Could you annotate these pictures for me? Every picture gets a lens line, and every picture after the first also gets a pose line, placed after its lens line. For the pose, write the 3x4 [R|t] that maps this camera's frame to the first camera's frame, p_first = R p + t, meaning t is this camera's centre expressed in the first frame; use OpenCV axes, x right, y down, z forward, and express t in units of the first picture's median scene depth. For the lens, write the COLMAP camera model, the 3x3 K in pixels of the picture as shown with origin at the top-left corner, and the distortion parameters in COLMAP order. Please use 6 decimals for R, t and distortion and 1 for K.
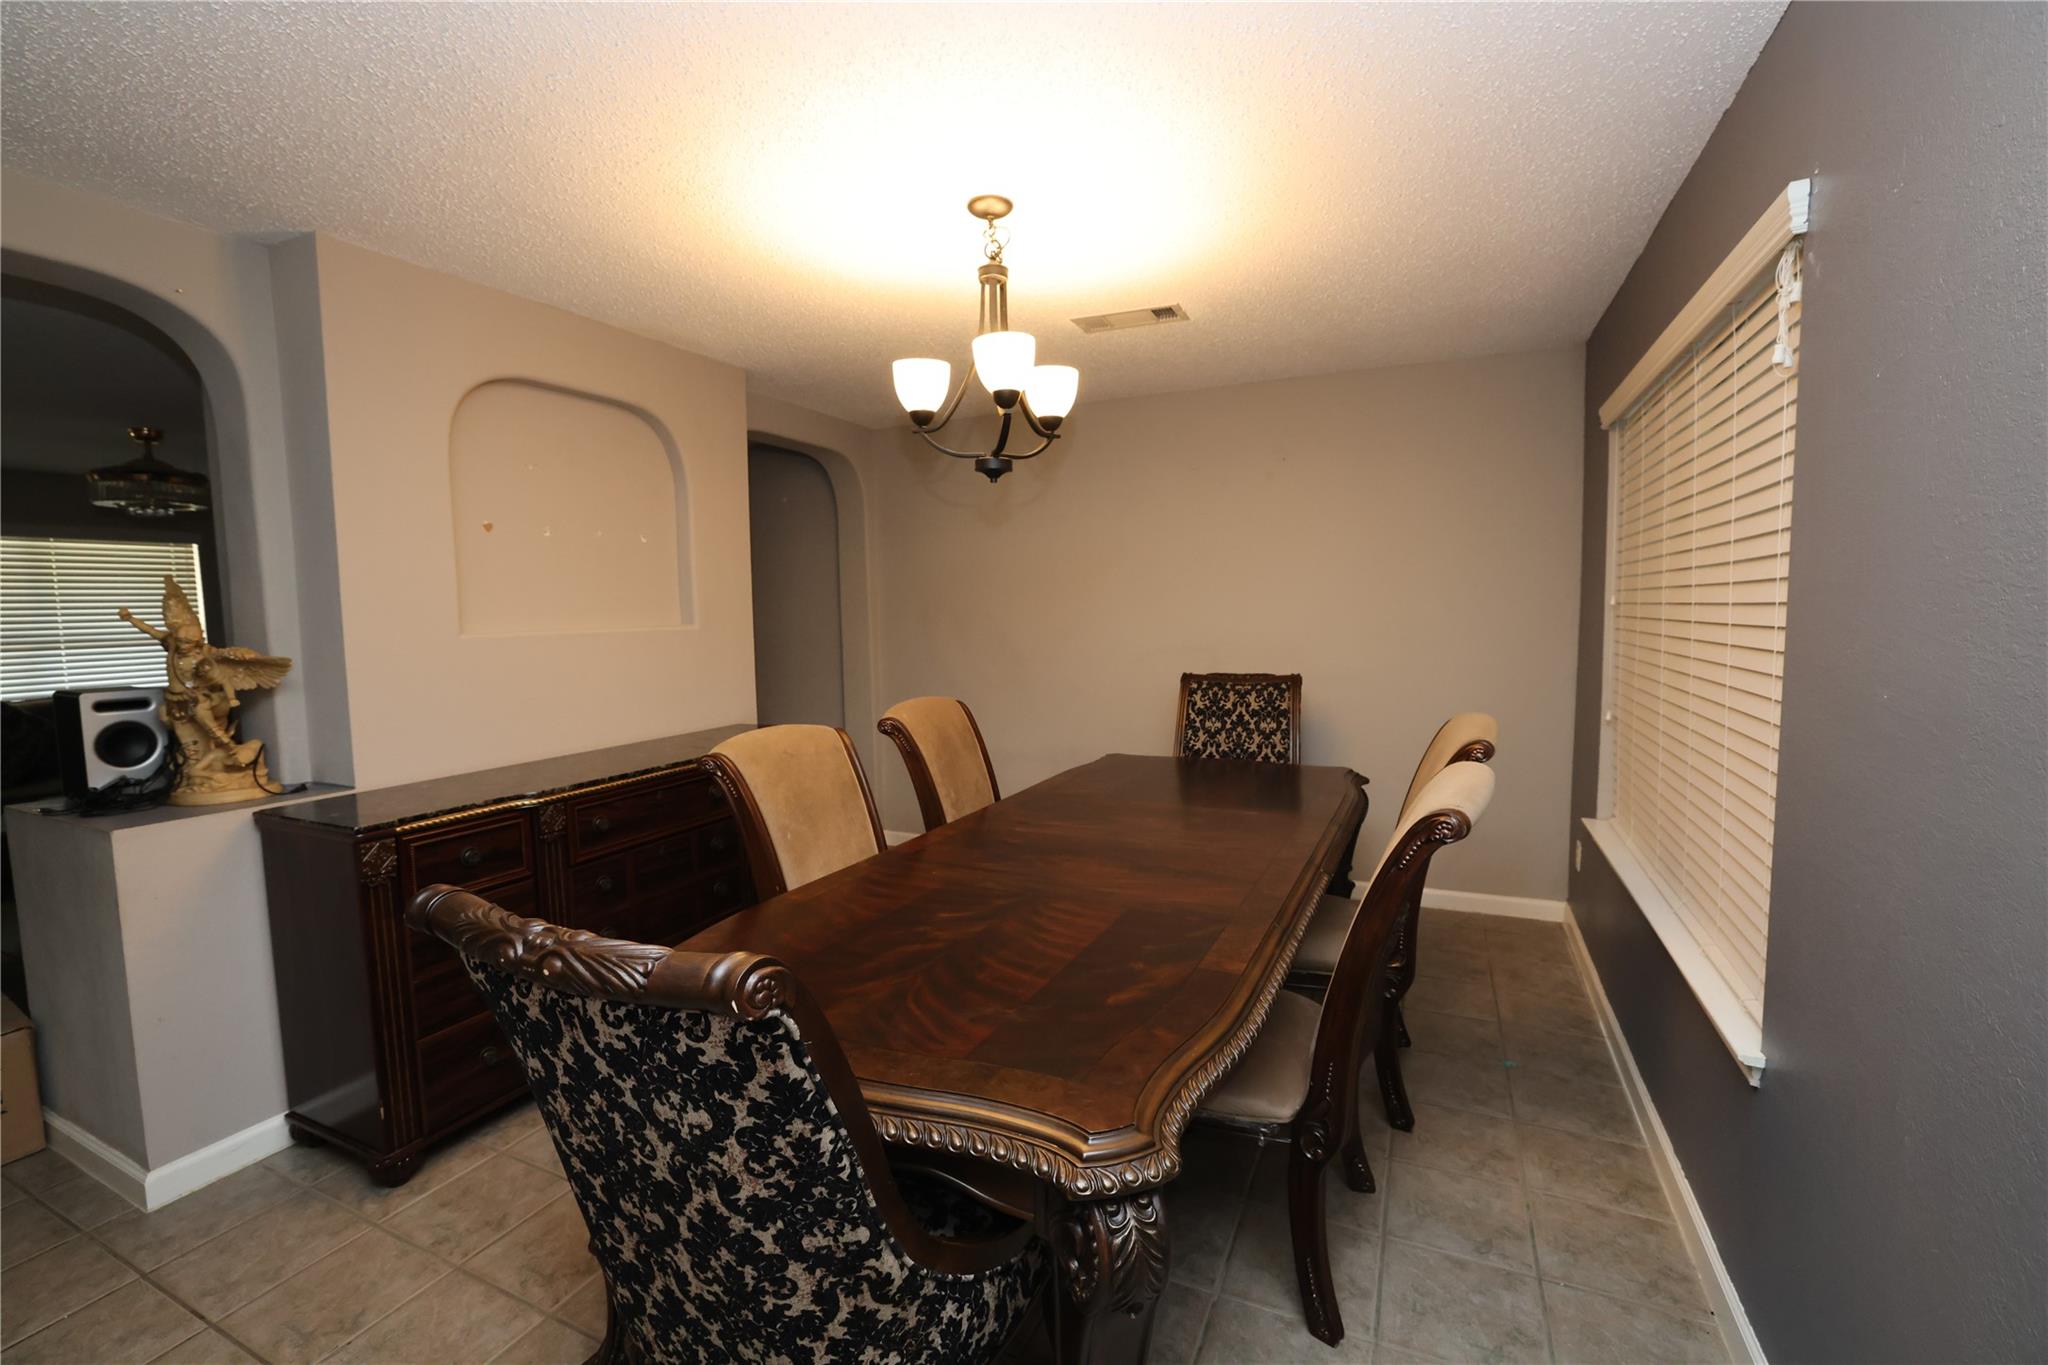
lens RADIAL K [[879.6, 0, 1027.8], [0, 879.6, 694.5], [0, 0, 1]] dist [-0.038333, 0.012913]
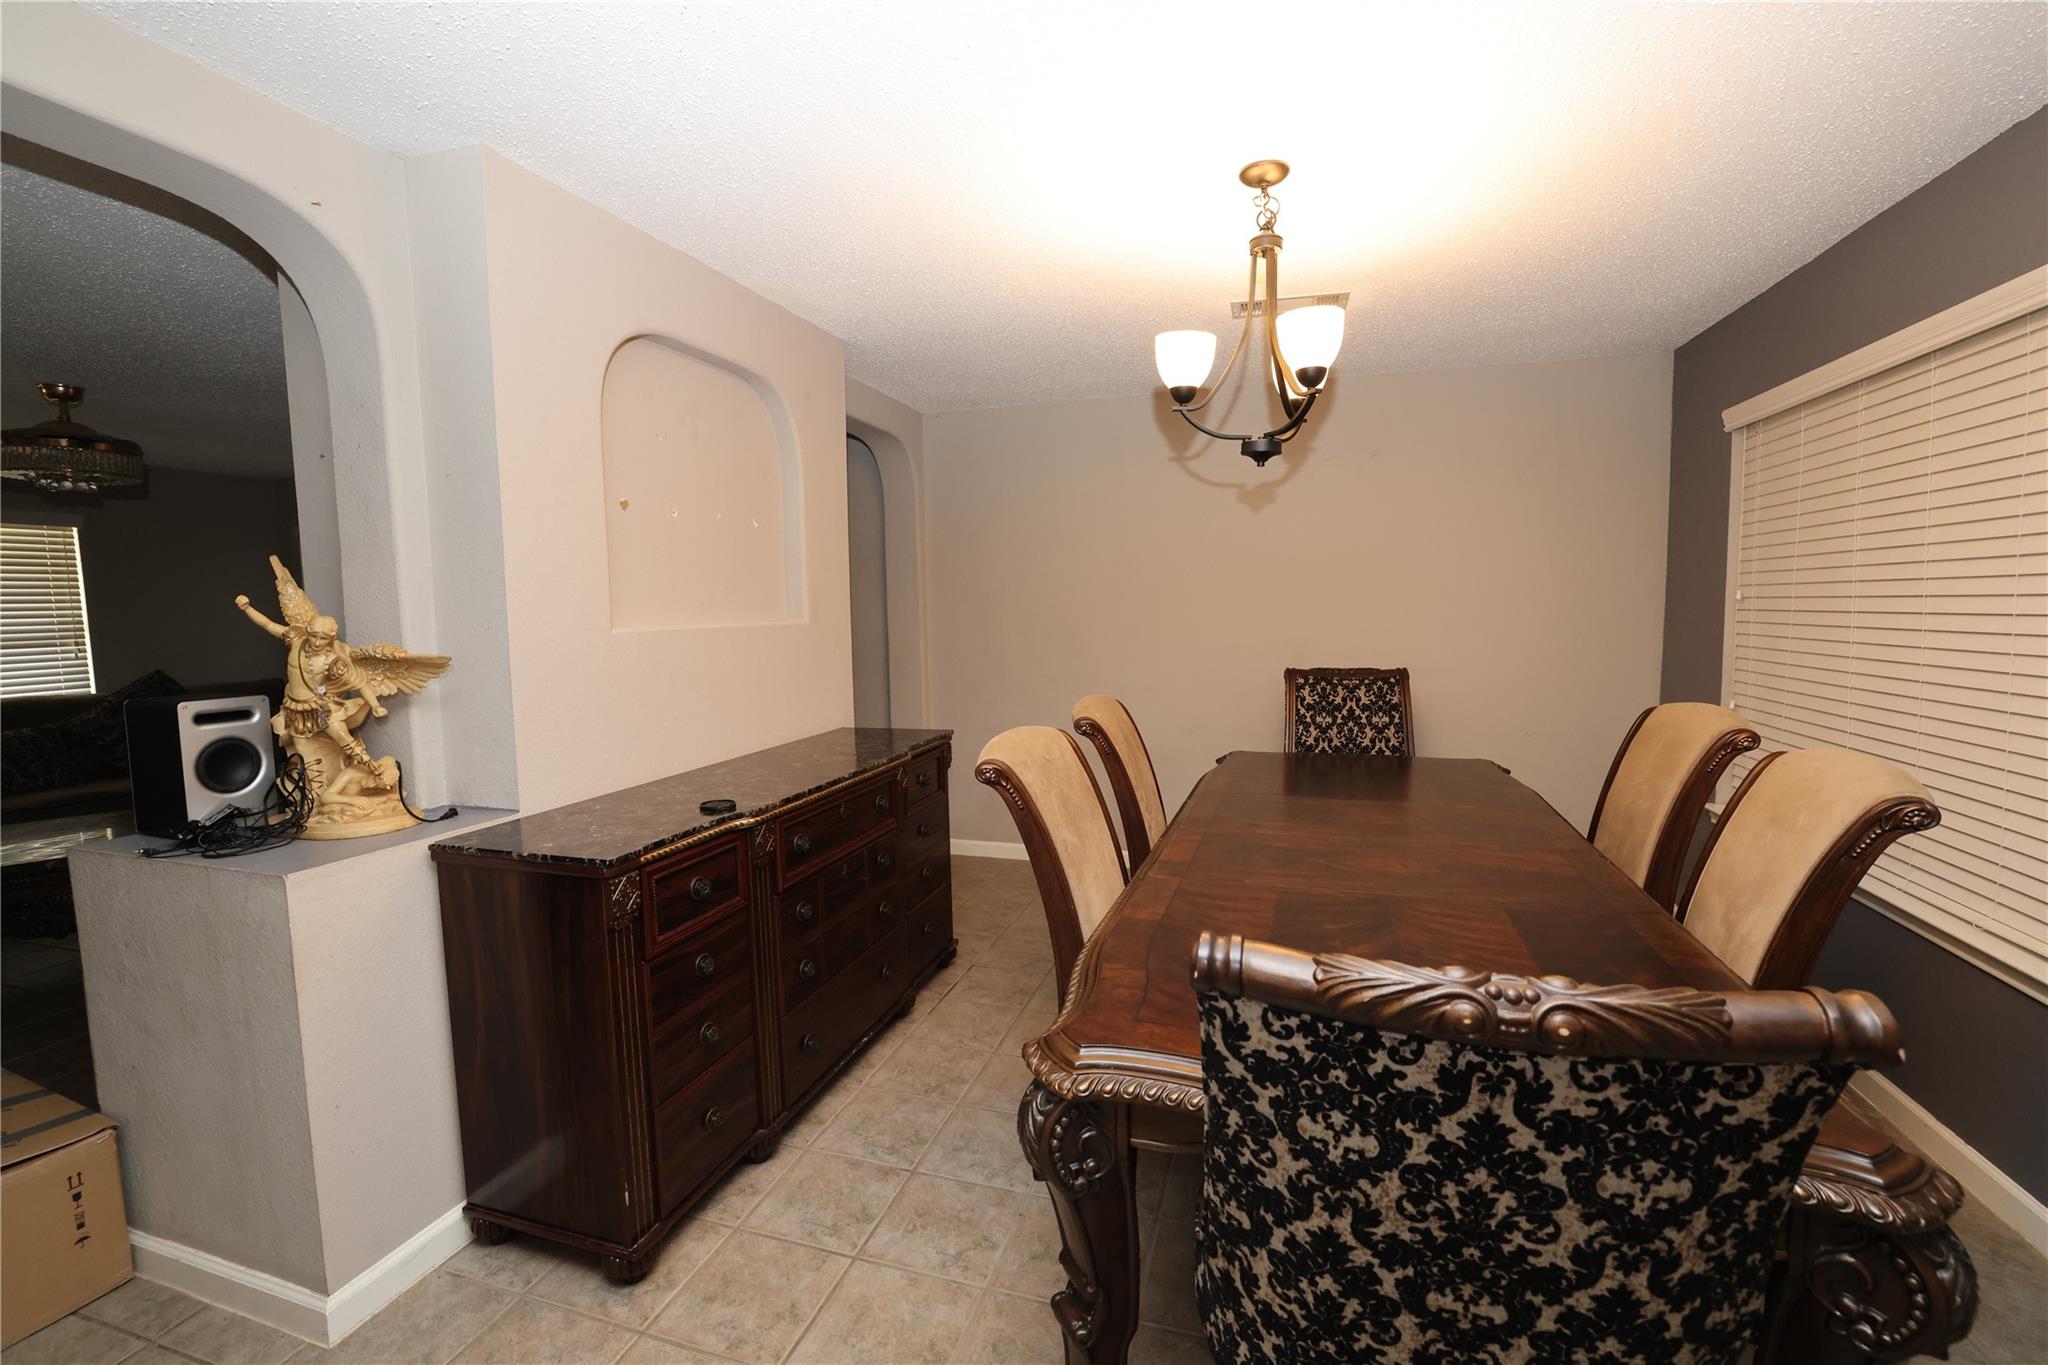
lens RADIAL K [[879.6, 0, 1007.0], [0, 879.6, 693.6], [0, 0, 1]] dist [-0.038333, 0.012913]
pose [[0.990765, -0.012532, 0.135012, -0.434299], [0.012586, 0.999921, 0.000452, -0.000389], [-0.135007, 0.001252, 0.990844, 0.101270]]
